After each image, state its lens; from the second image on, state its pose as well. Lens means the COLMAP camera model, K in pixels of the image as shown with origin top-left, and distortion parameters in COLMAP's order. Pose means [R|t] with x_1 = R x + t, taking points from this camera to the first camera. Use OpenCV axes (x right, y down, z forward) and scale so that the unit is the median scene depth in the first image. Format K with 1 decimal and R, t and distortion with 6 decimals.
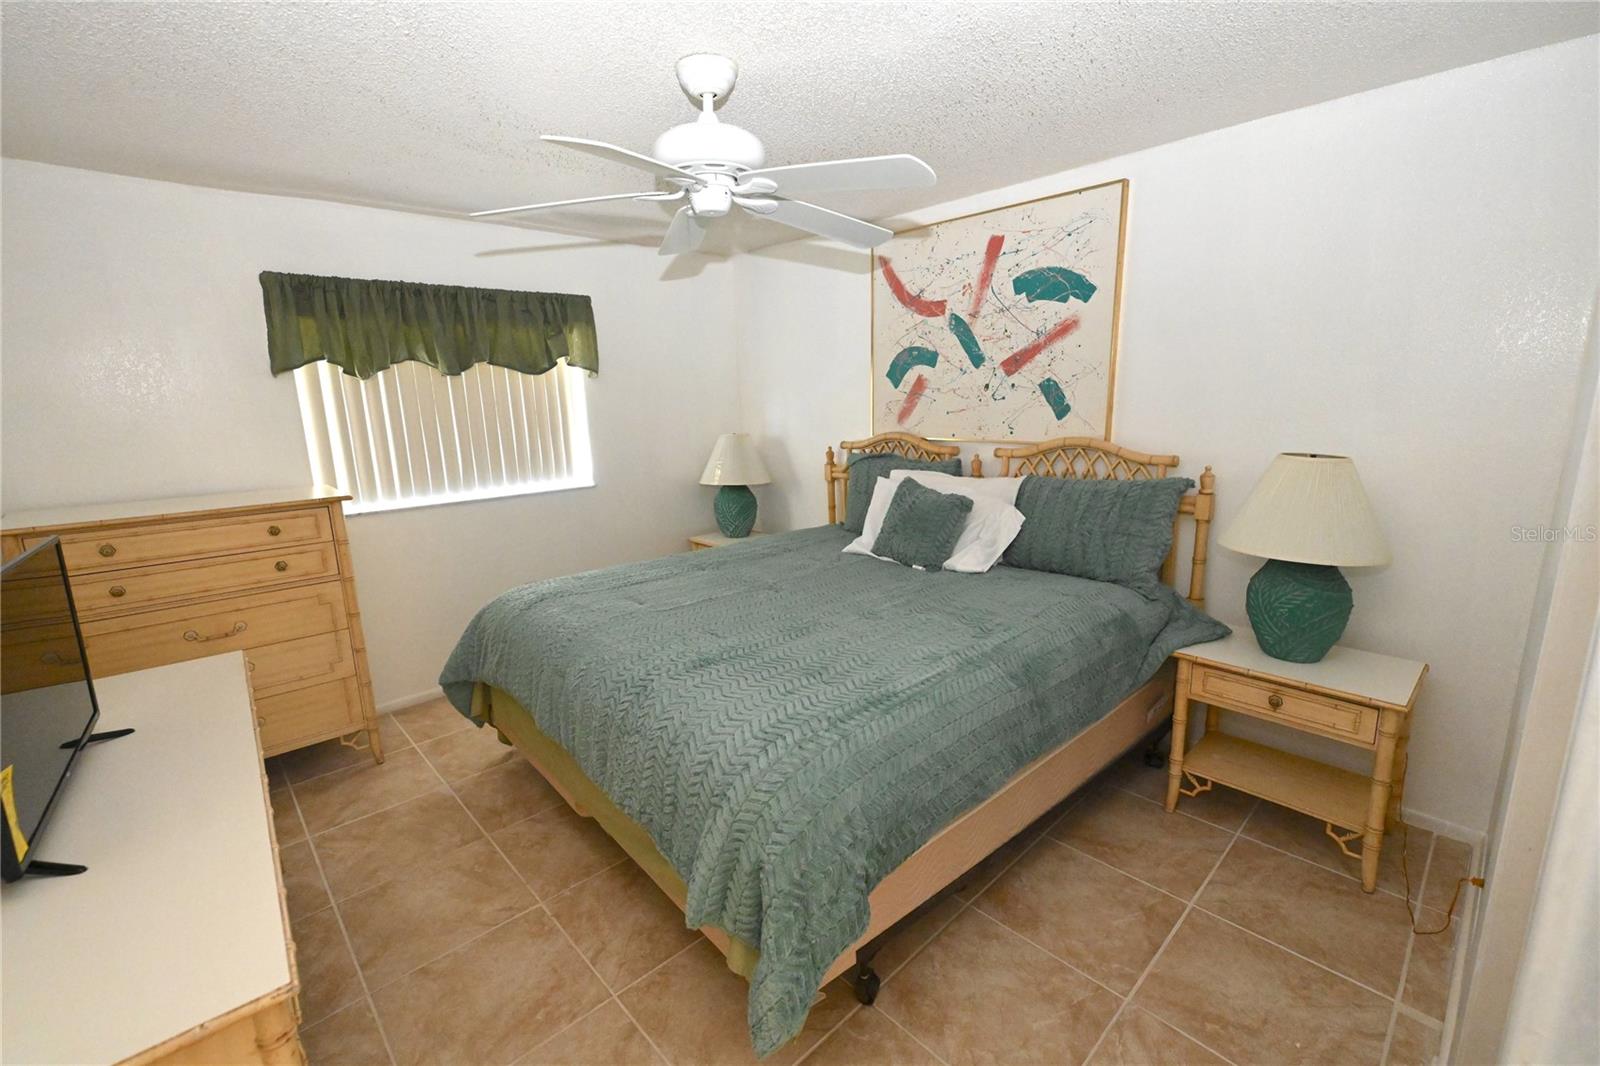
lens RADIAL K [[666.6, 0, 792.0], [0, 666.6, 536.2], [0, 0, 1]] dist [-0.001233, 0.000555]
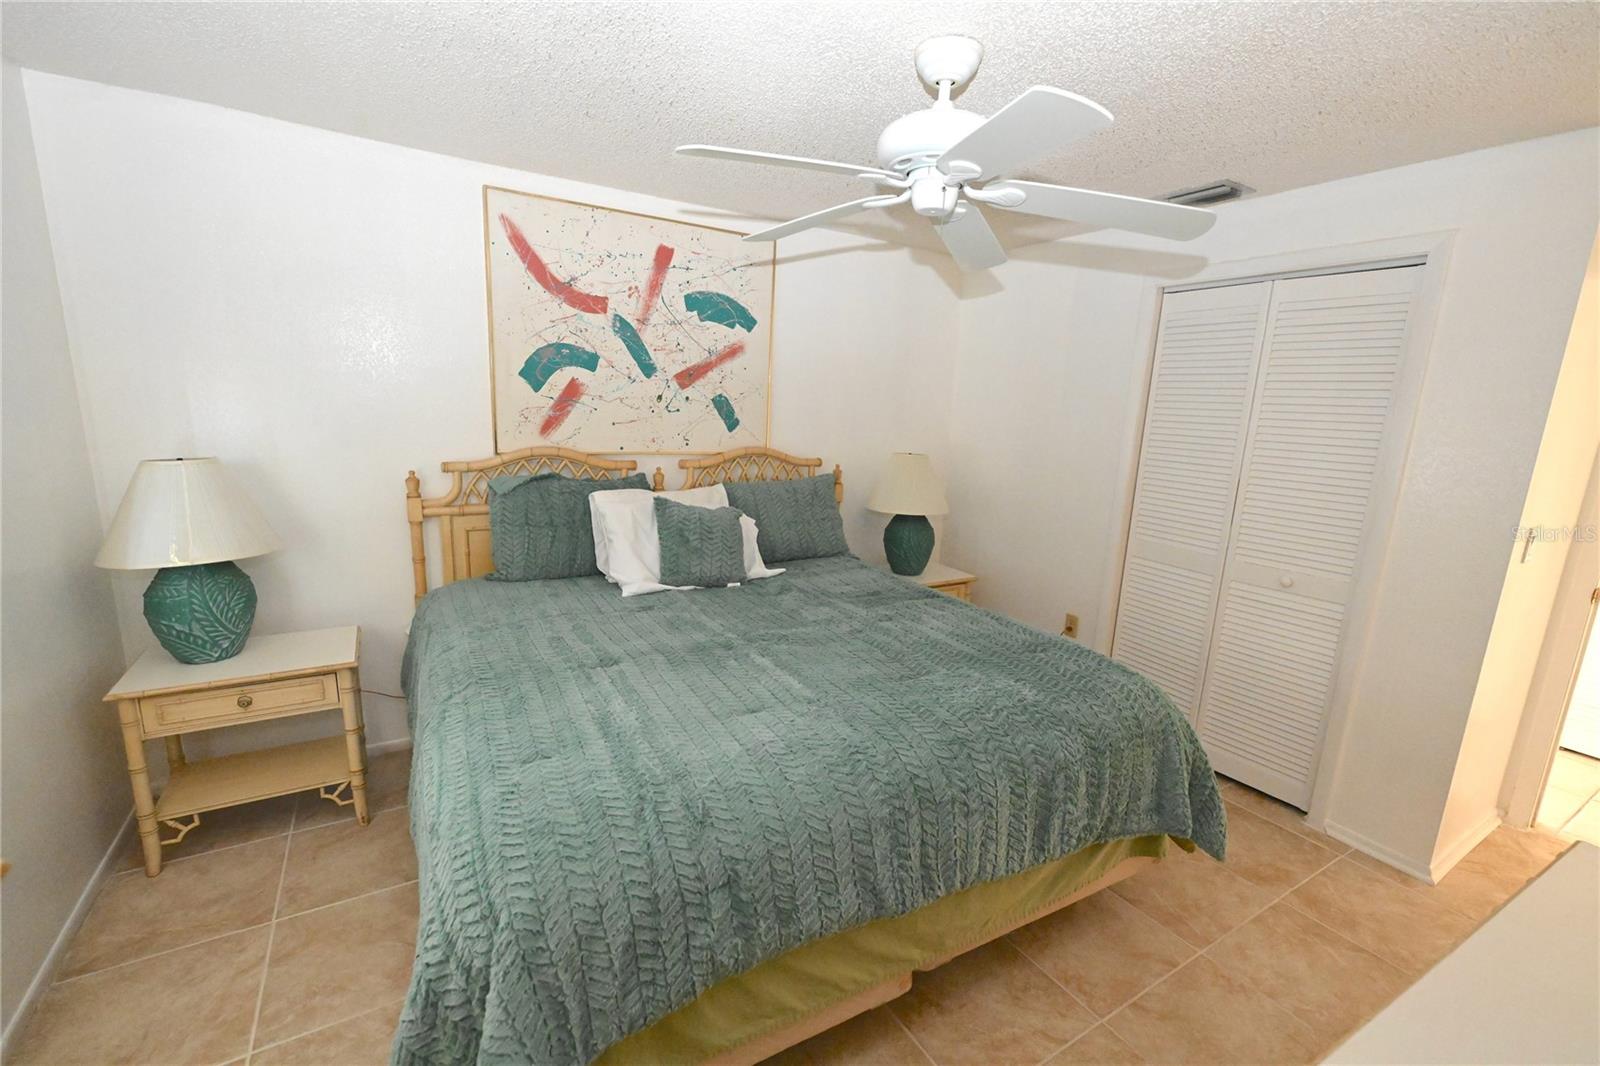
lens RADIAL K [[666.6, 0, 729.5], [0, 666.6, 538.2], [0, 0, 1]] dist [-0.001233, 0.000555]
pose [[0.236298, -0.162385, 0.958016, -0.636400], [0.159482, 0.979048, 0.126613, -0.125816], [-0.958503, 0.122868, 0.257245, 0.653262]]
